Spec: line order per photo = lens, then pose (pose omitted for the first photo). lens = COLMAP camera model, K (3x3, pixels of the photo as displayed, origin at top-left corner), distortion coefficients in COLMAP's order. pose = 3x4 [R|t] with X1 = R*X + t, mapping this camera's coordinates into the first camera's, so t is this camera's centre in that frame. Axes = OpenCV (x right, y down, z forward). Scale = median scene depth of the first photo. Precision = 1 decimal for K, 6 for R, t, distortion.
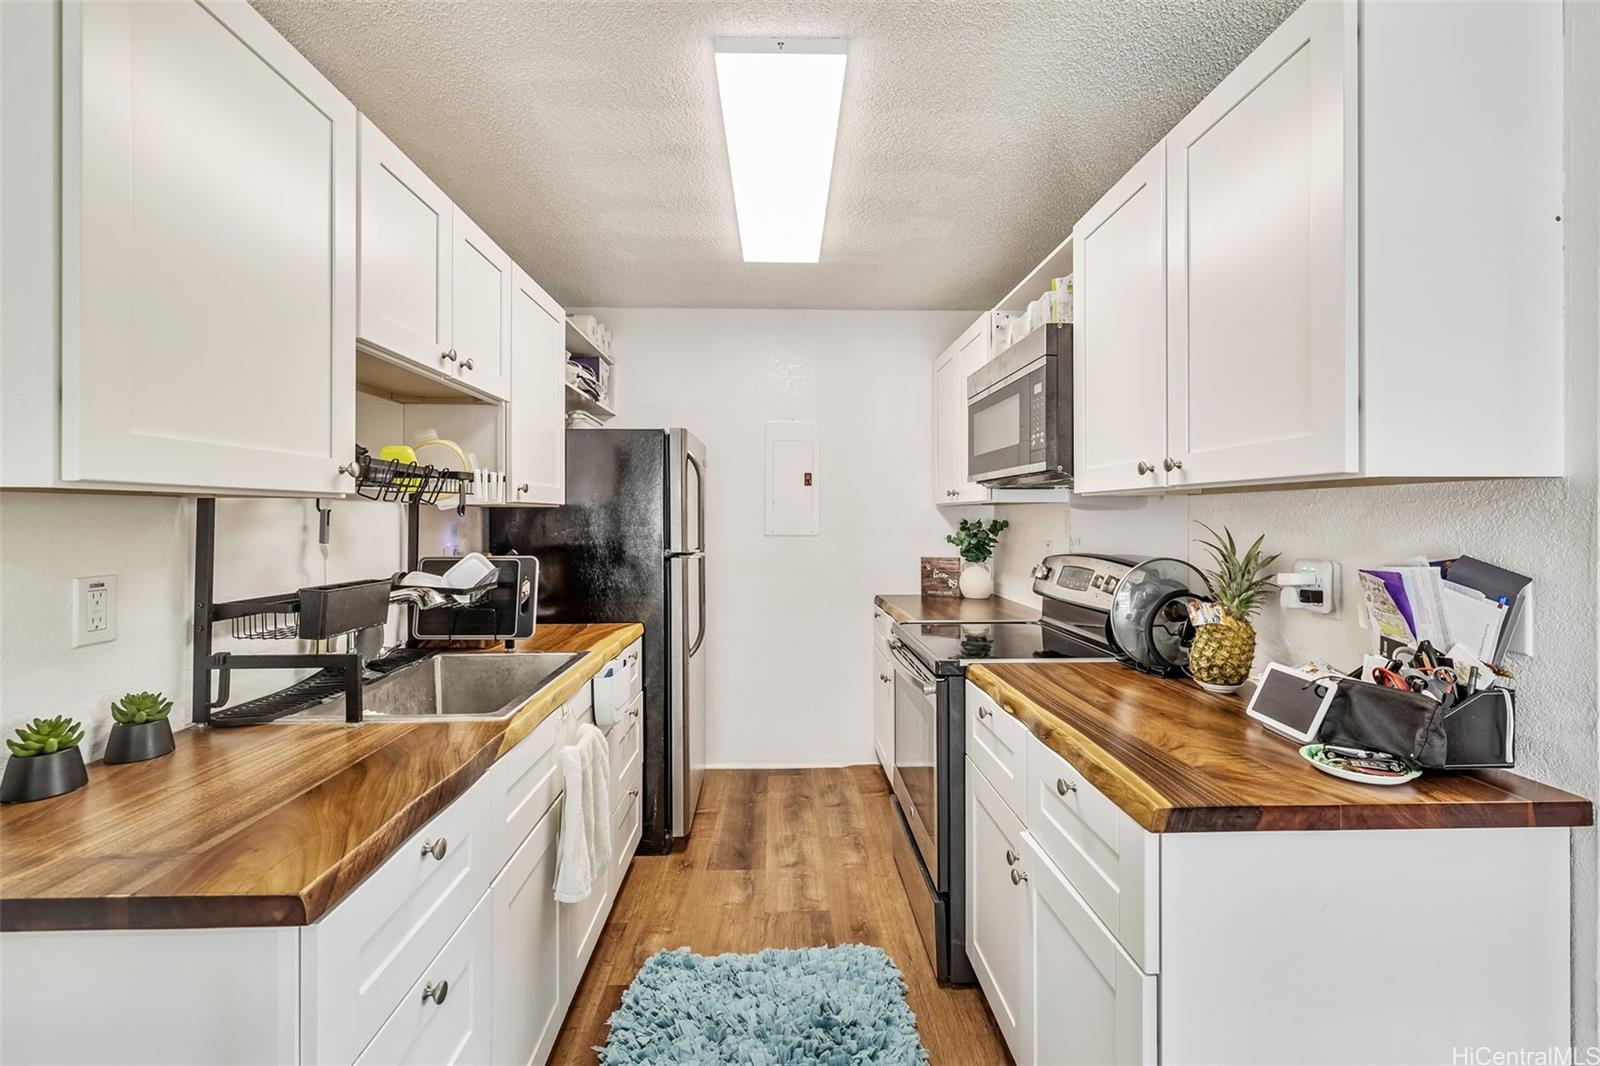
lens RADIAL K [[676.8, 0, 798.2], [0, 676.8, 517.0], [0, 0, 1]] dist [0.002825, 0.000934]
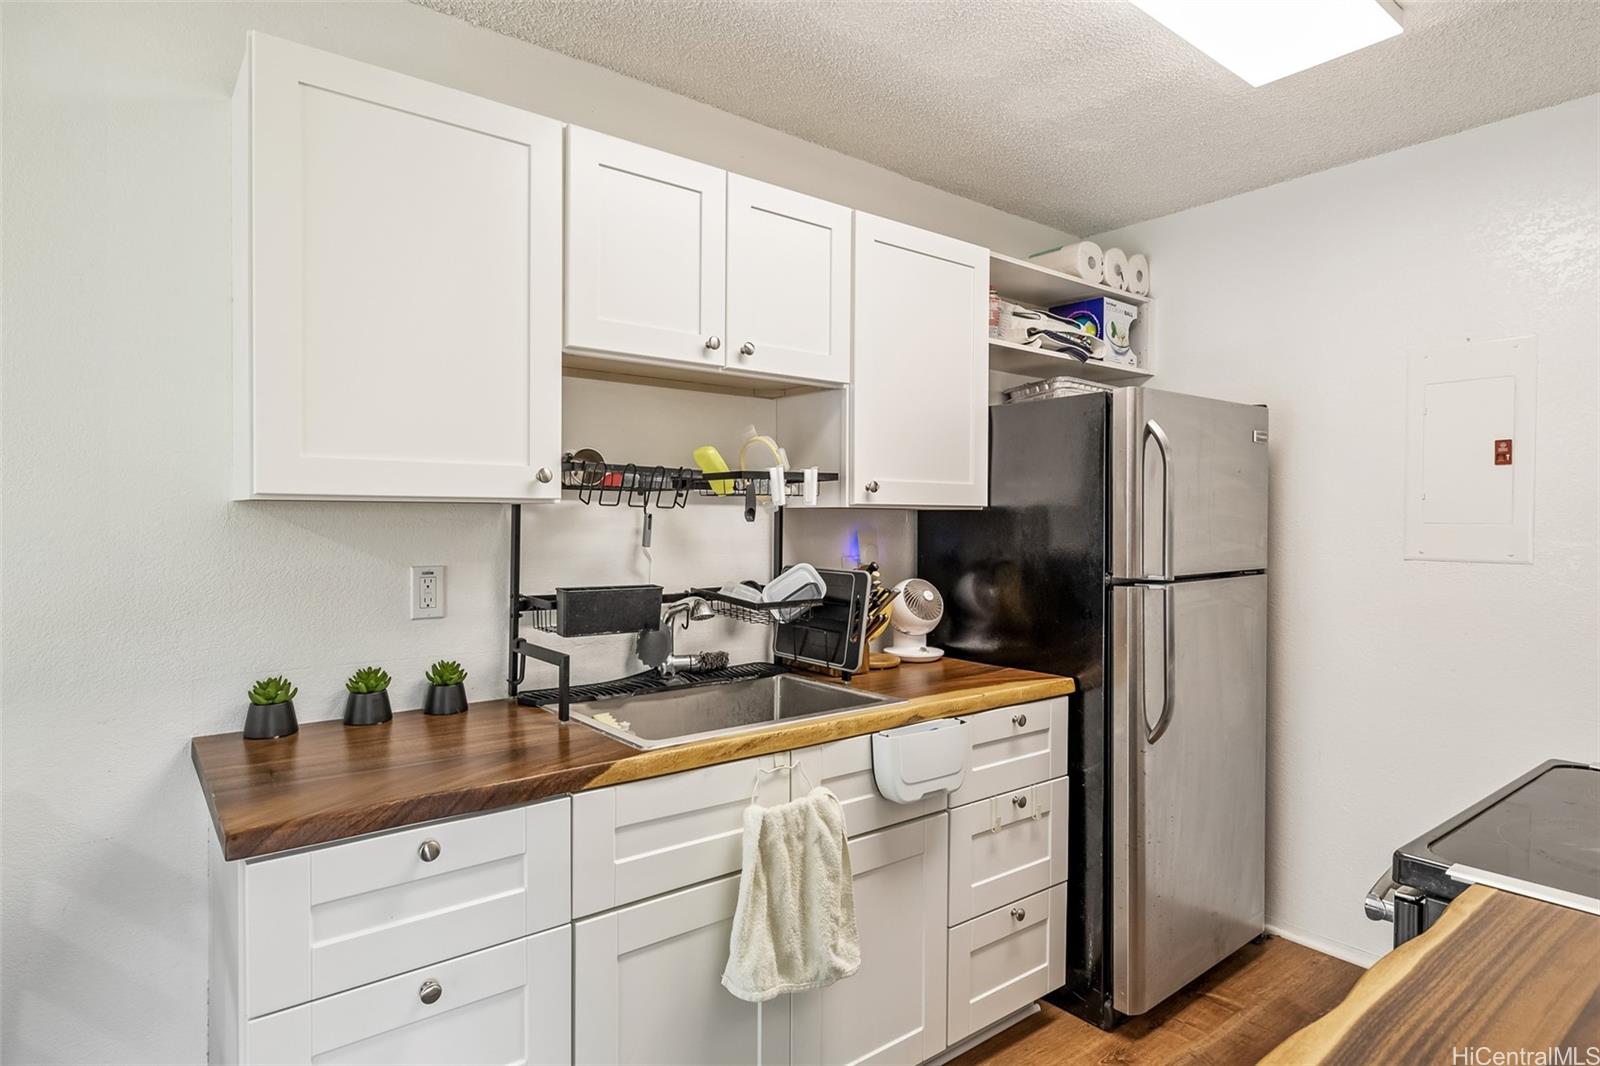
lens RADIAL K [[872.1, 0, 800.8], [0, 872.1, 524.6], [0, 0, 1]] dist [0.001792, -0.000328]
pose [[0.597105, 0.010205, -0.802098, 0.395324], [-0.006525, 0.999948, 0.007865, -0.005214], [0.802136, 0.000538, 0.597141, 0.315113]]
